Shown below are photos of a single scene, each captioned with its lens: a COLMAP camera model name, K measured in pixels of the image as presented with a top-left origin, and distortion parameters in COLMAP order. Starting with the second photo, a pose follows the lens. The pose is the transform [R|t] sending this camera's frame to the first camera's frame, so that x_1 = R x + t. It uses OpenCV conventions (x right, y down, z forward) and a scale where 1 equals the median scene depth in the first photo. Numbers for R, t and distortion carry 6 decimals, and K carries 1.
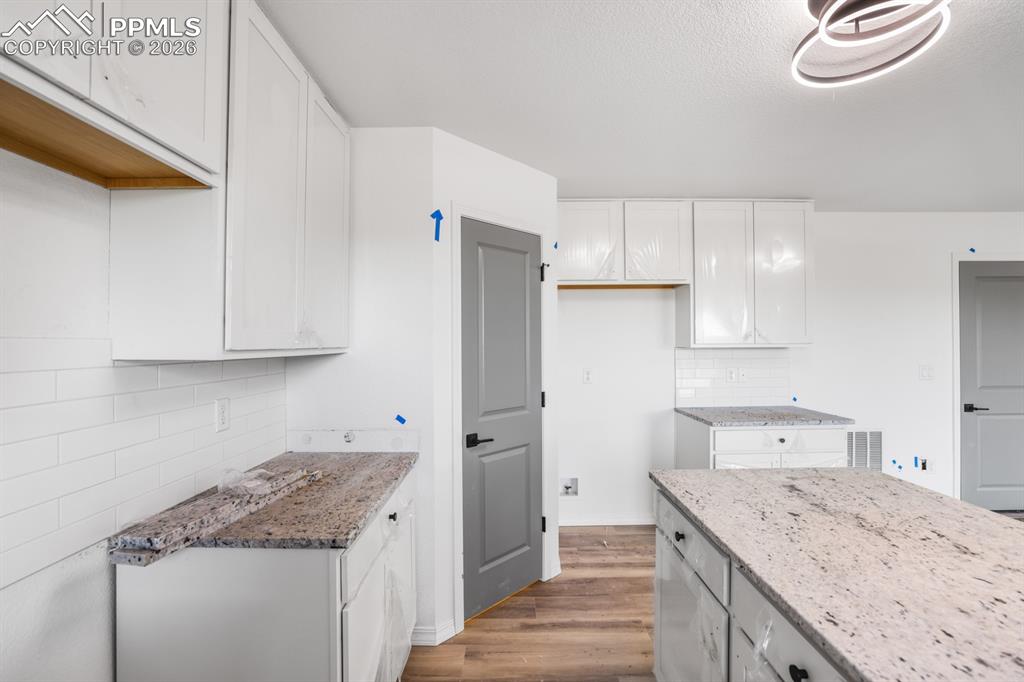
lens RADIAL K [[447.1, 0, 512.0], [0, 447.1, 341.0], [0, 0, 1]] dist [-0.025889, 0.000166]
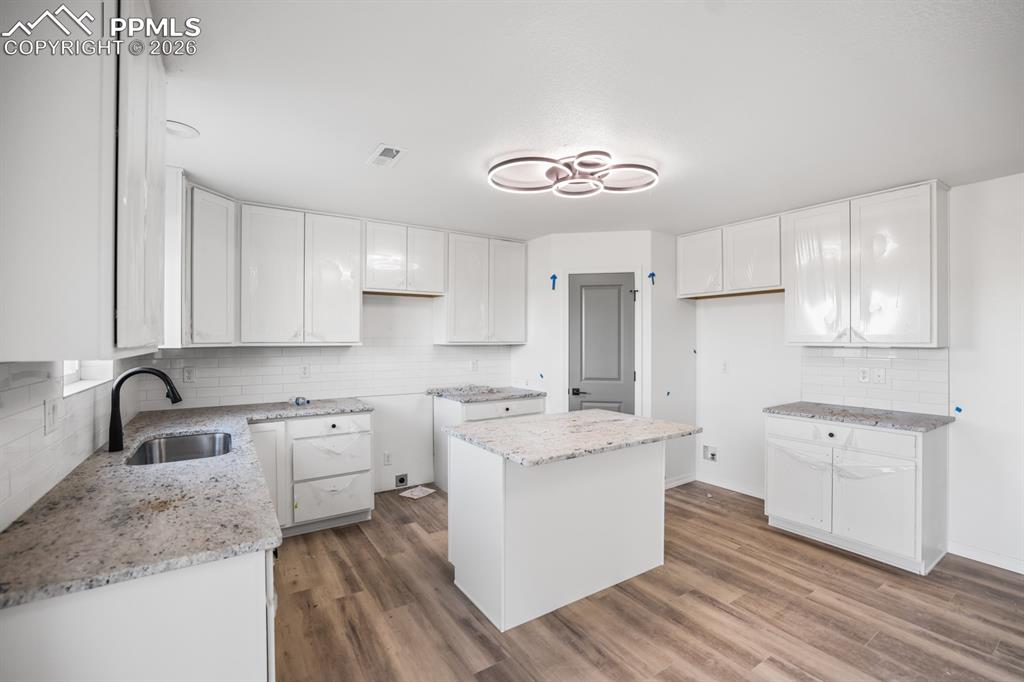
lens RADIAL K [[447.1, 0, 512.0], [0, 447.1, 341.0], [0, 0, 1]] dist [-0.025889, 0.000166]
pose [[0.549294, 0.008148, -0.835589, 1.172067], [-0.001236, 0.999959, 0.008939, -0.007120], [0.835628, -0.003877, 0.549282, -0.228025]]
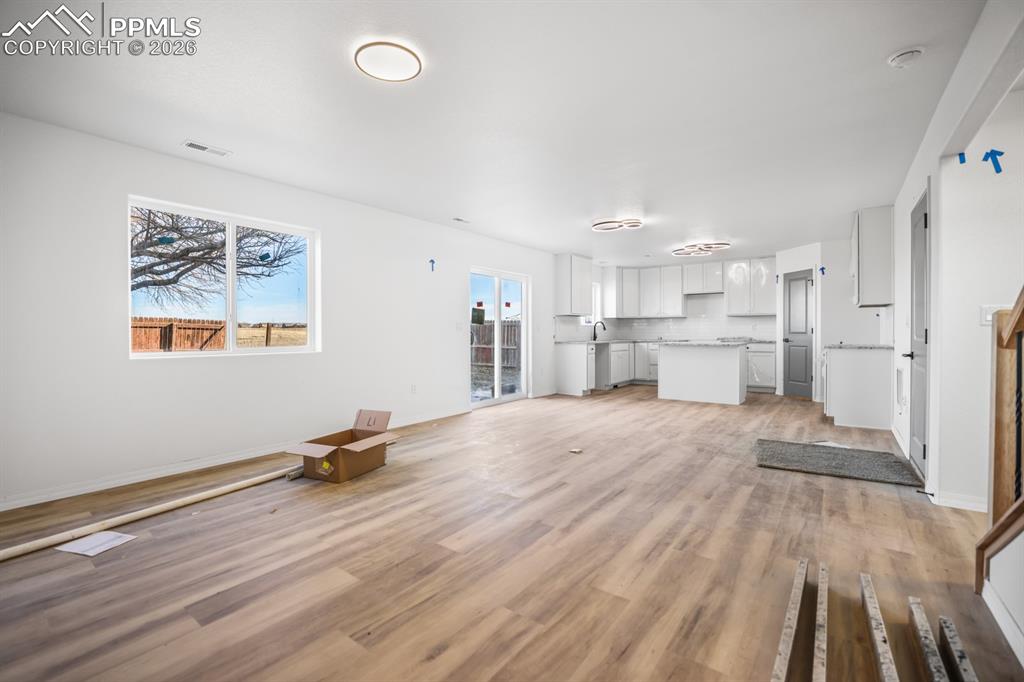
lens RADIAL K [[444.0, 0, 511.0], [0, 444.0, 346.8], [0, 0, 1]] dist [-0.035909, 0.000315]
pose [[-0.598217, 0.035453, -0.800549, 3.268525], [0.012144, 0.999307, 0.035180, 0.115846], [0.801242, 0.011323, -0.598234, 1.145623]]
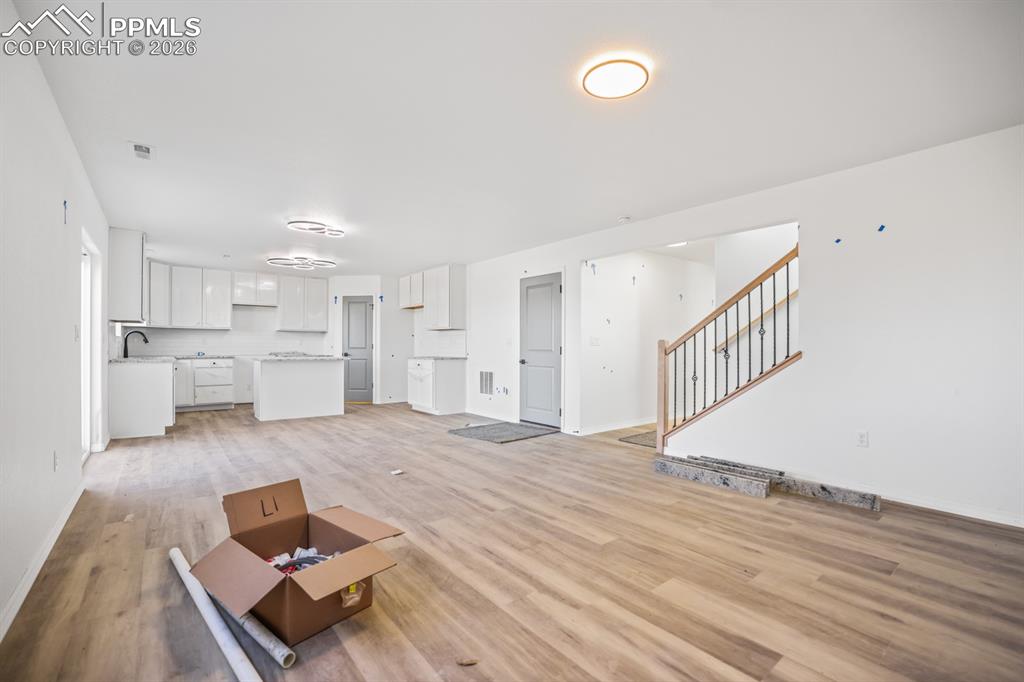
lens RADIAL K [[444.0, 0, 511.0], [0, 444.0, 346.8], [0, 0, 1]] dist [-0.035909, 0.000315]
pose [[0.619687, 0.009003, -0.784798, 3.280821], [-0.005852, 0.999959, 0.006850, 0.108869], [0.784827, 0.000348, 0.619714, -0.202102]]
